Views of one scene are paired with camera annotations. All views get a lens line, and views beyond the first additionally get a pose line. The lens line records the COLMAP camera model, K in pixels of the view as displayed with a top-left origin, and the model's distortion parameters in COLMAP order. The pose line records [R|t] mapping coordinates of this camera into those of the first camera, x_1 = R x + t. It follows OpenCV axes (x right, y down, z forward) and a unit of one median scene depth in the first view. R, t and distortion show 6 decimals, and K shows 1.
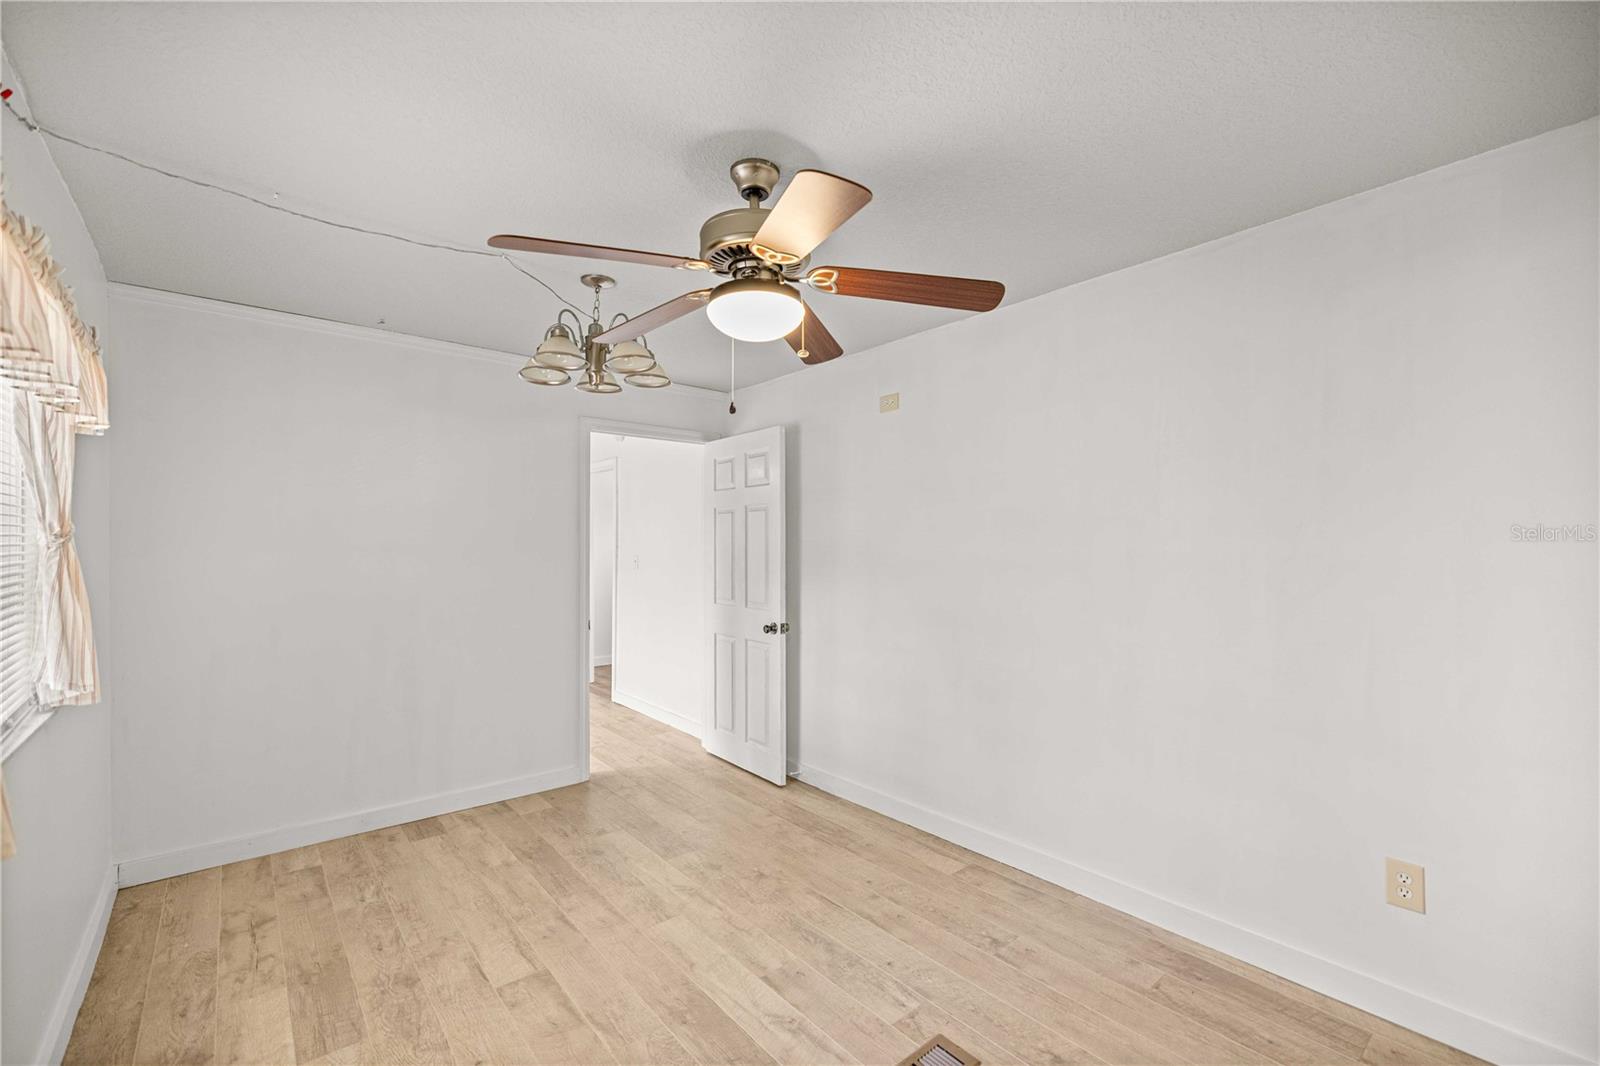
lens RADIAL K [[669.6, 0, 796.3], [0, 669.6, 539.0], [0, 0, 1]] dist [-0.000703, -0.000214]
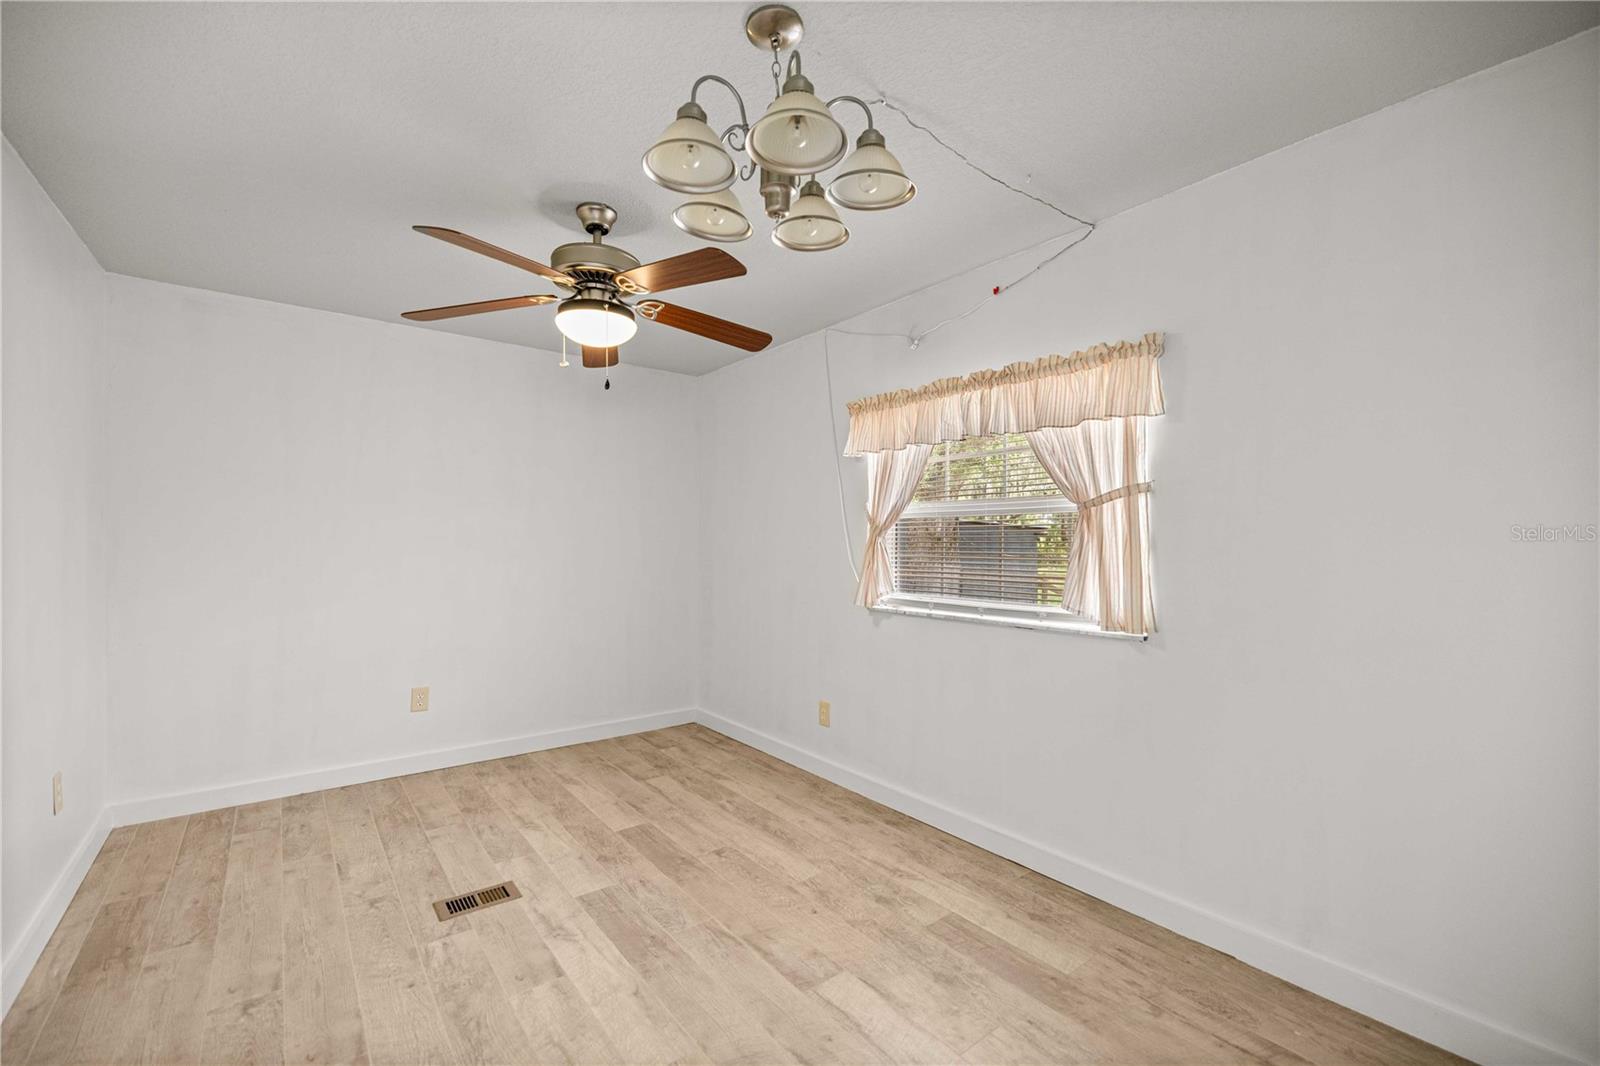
lens RADIAL K [[669.6, 0, 796.3], [0, 669.6, 539.0], [0, 0, 1]] dist [-0.000703, -0.000214]
pose [[-0.999432, -0.000712, 0.033694, -0.412575], [-0.001072, 0.999942, -0.010677, 0.066739], [-0.033685, -0.010707, -0.999375, 1.966091]]
